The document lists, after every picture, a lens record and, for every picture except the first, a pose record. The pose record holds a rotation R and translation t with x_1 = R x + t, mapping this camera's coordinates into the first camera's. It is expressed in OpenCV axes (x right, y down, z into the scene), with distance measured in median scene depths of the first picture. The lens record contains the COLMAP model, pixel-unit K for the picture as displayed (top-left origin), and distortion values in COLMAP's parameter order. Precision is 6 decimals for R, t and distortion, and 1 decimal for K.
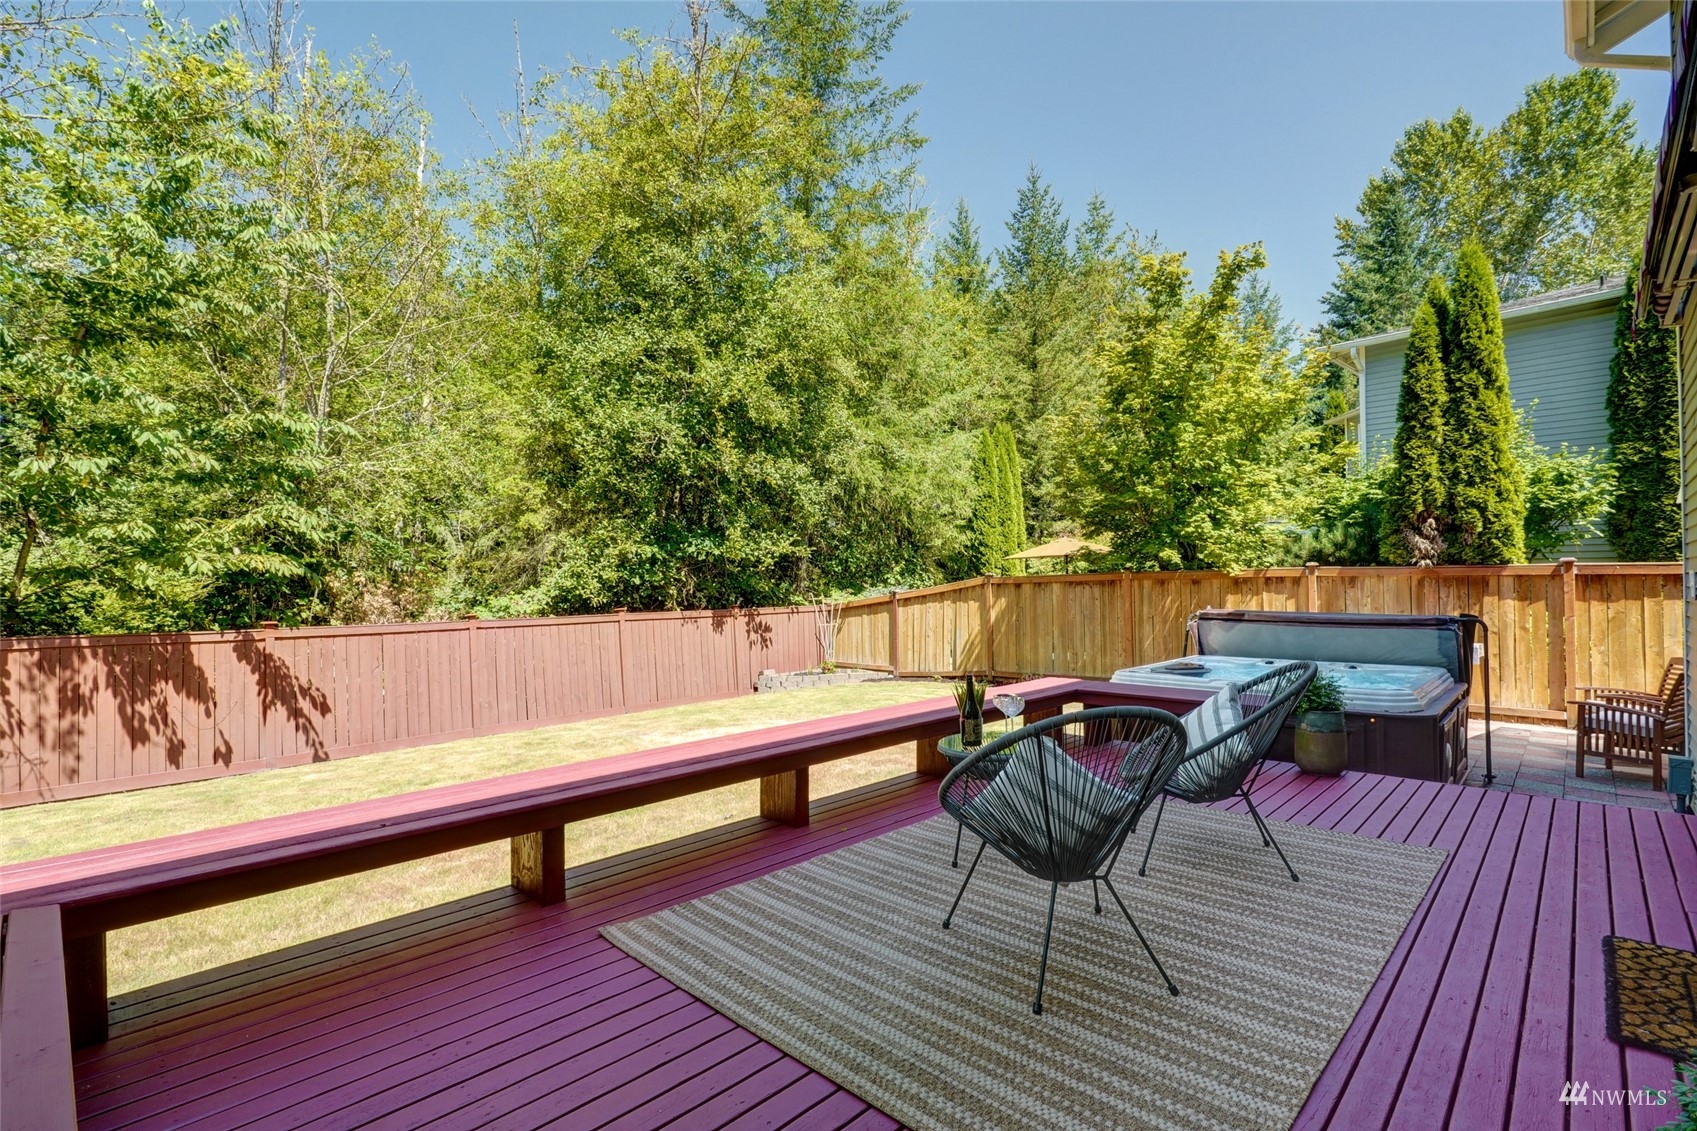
lens RADIAL K [[777.2, 0, 847.6], [0, 777.2, 578.5], [0, 0, 1]] dist [-0.016229, 0.000700]
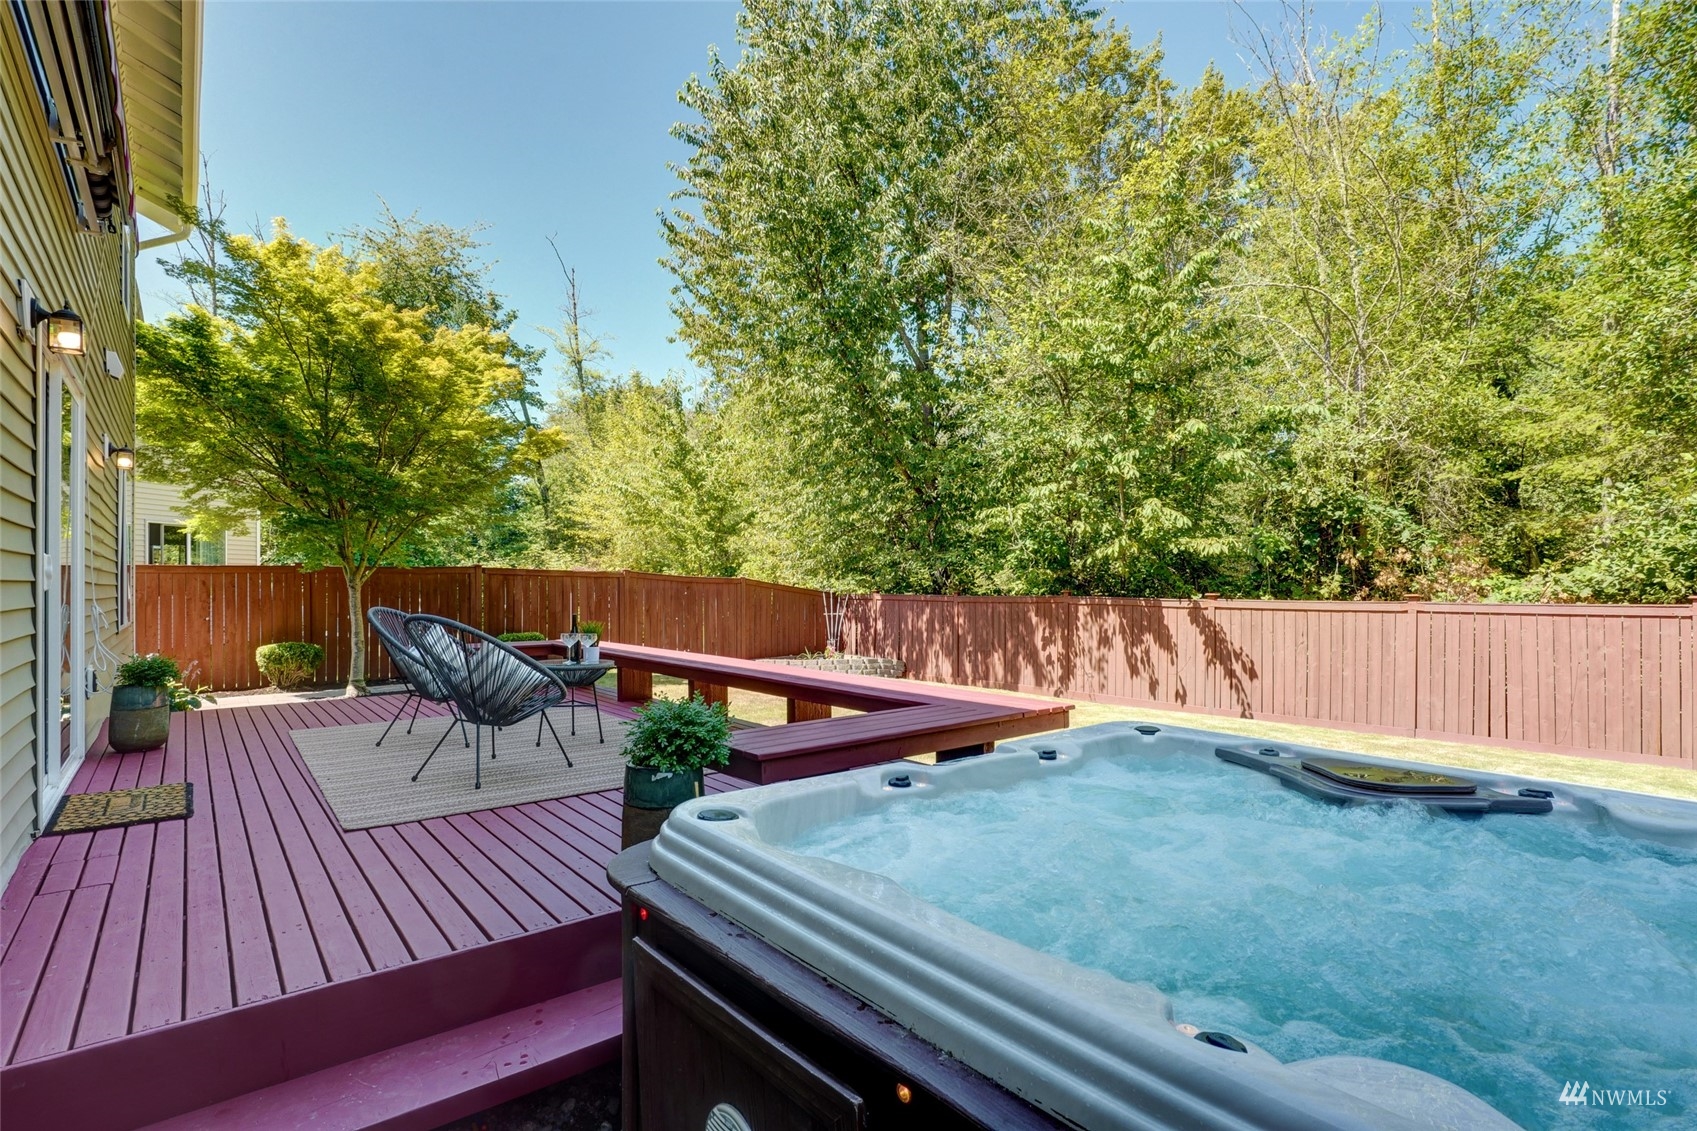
lens RADIAL K [[821.0, 0, 849.7], [0, 821.0, 577.7], [0, 0, 1]] dist [-0.000769, -0.000069]
pose [[-0.125045, 0.006090, -0.992132, 0.626570], [0.015215, 0.999875, 0.004219, 0.018698], [0.992034, -0.014568, -0.125122, 0.642181]]
